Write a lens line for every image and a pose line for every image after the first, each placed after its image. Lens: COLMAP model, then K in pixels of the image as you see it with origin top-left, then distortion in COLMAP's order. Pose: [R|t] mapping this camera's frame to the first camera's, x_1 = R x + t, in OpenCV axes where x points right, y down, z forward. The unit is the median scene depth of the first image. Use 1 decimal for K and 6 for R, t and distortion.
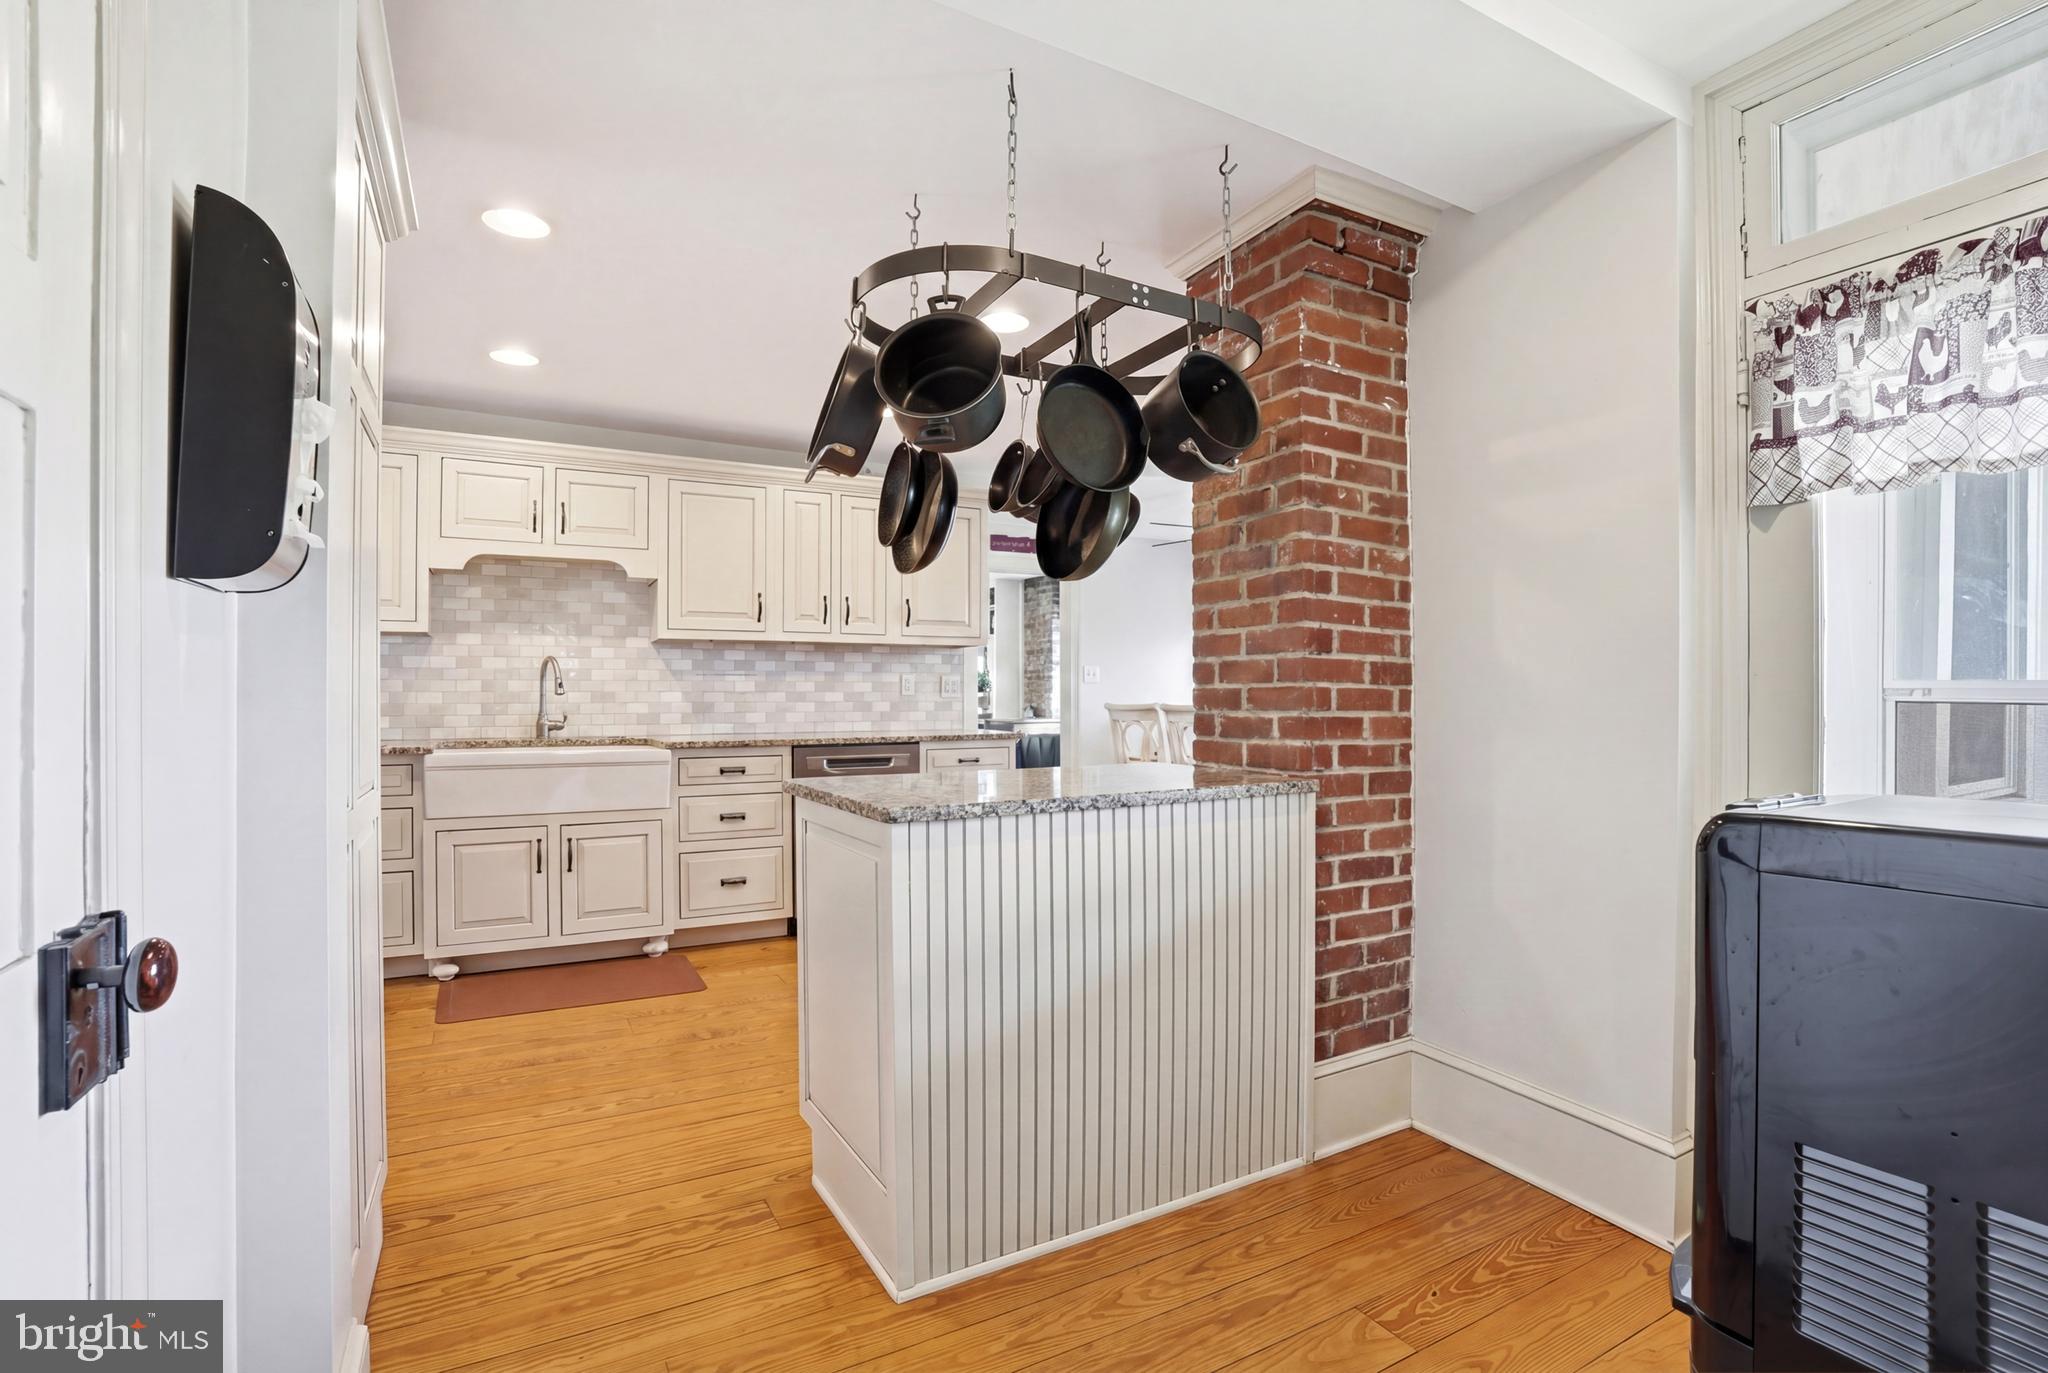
lens RADIAL K [[955.5, 0, 1020.3], [0, 955.5, 693.3], [0, 0, 1]] dist [-0.054257, 0.010974]
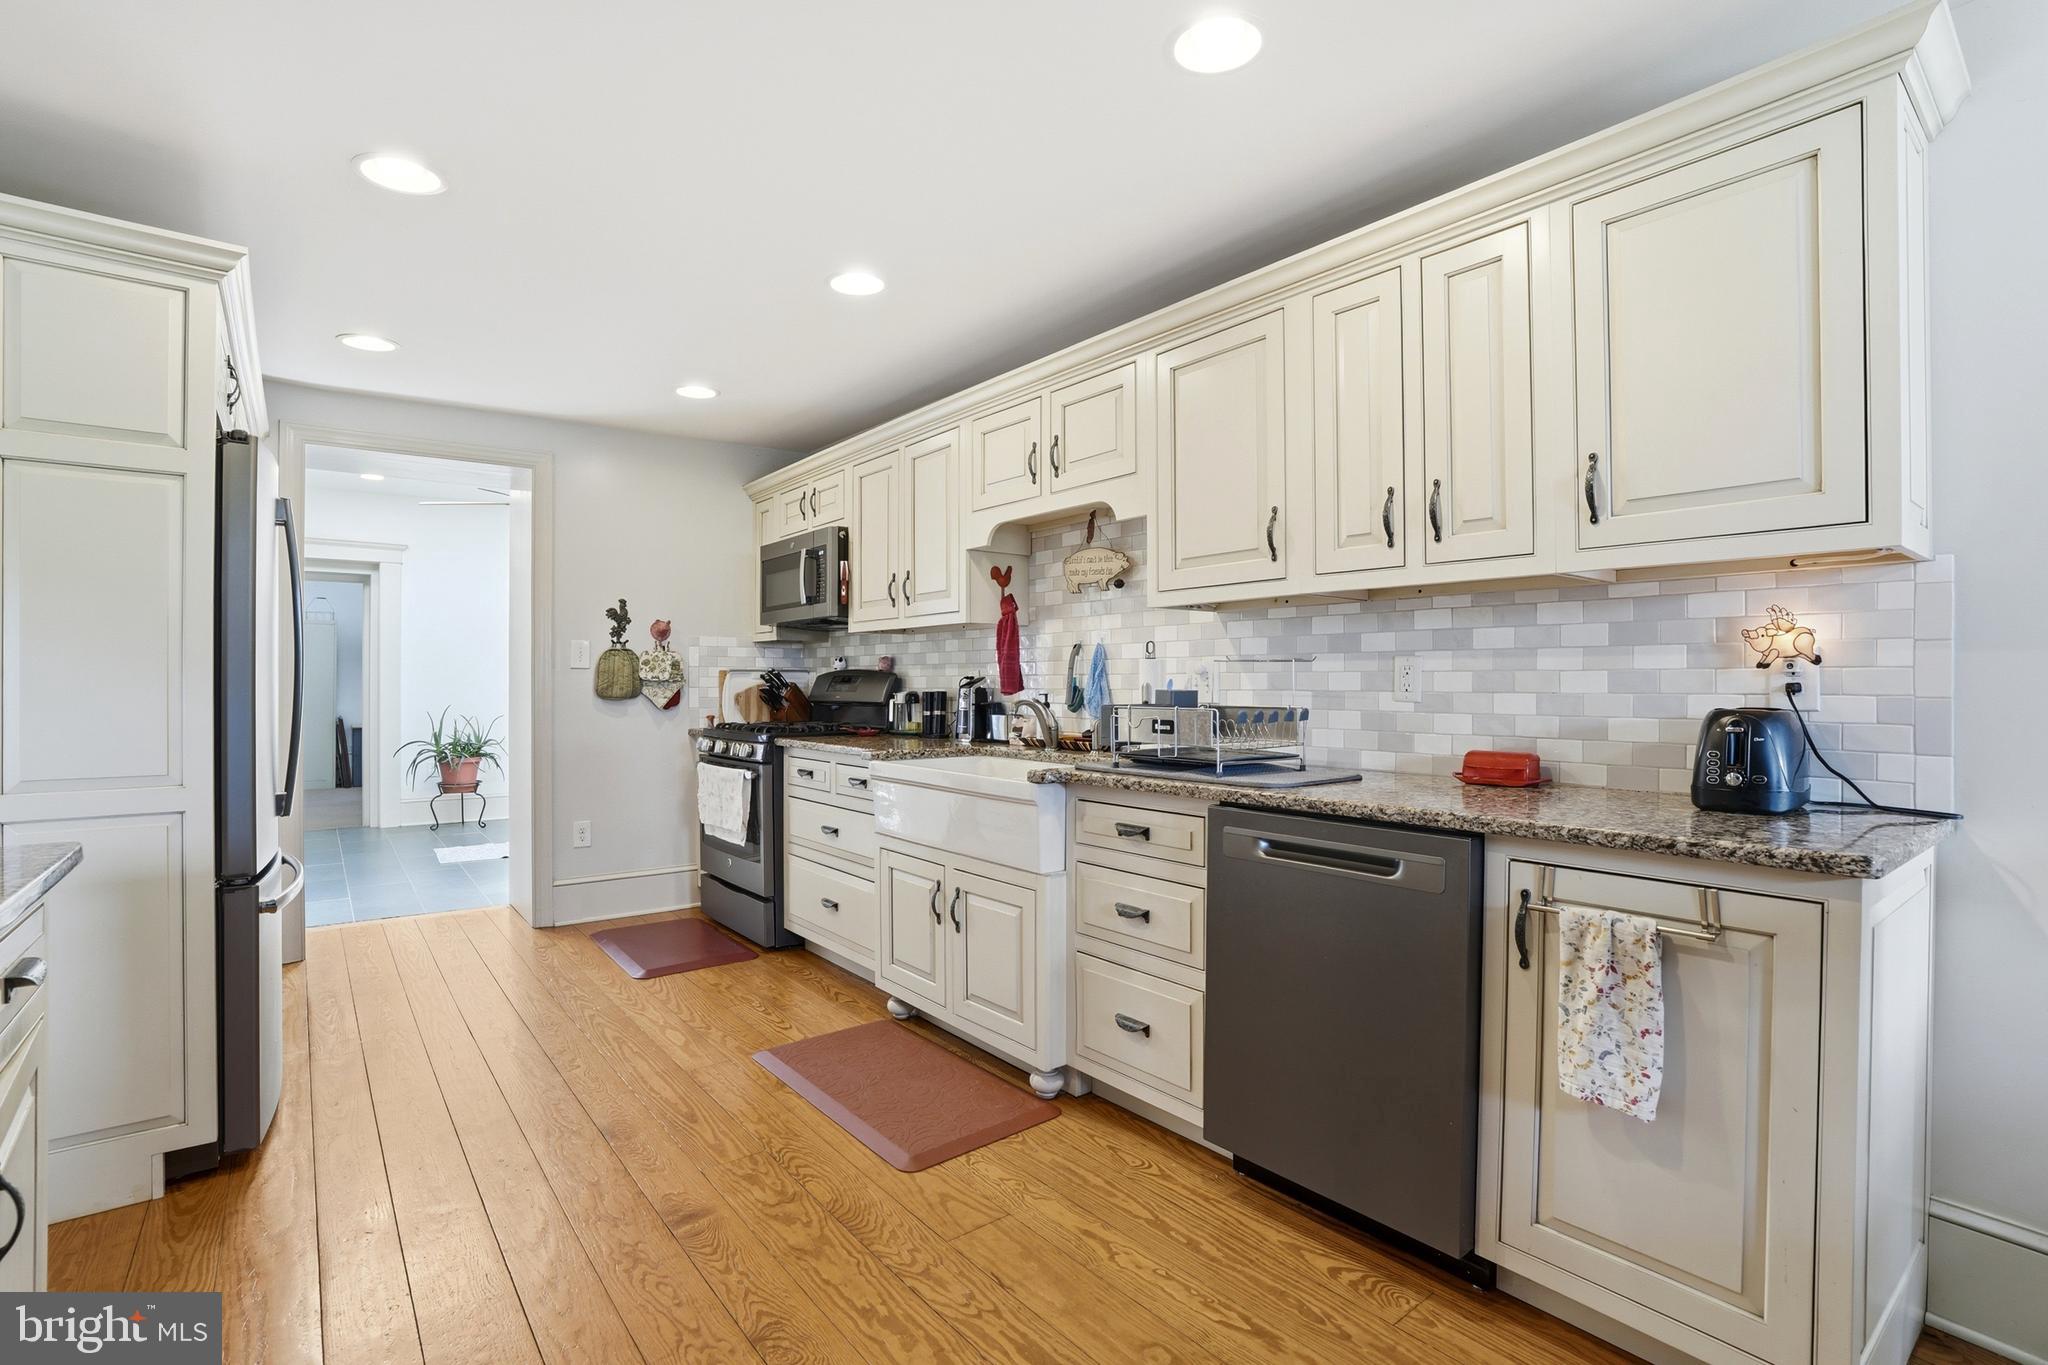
lens RADIAL K [[955.5, 0, 1021.1], [0, 955.5, 681.6], [0, 0, 1]] dist [-0.054257, 0.010974]
pose [[0.154118, 0.003594, -0.988046, 0.227684], [0.005055, 0.999977, 0.004426, -0.010689], [0.988039, -0.005677, 0.154097, 0.760023]]
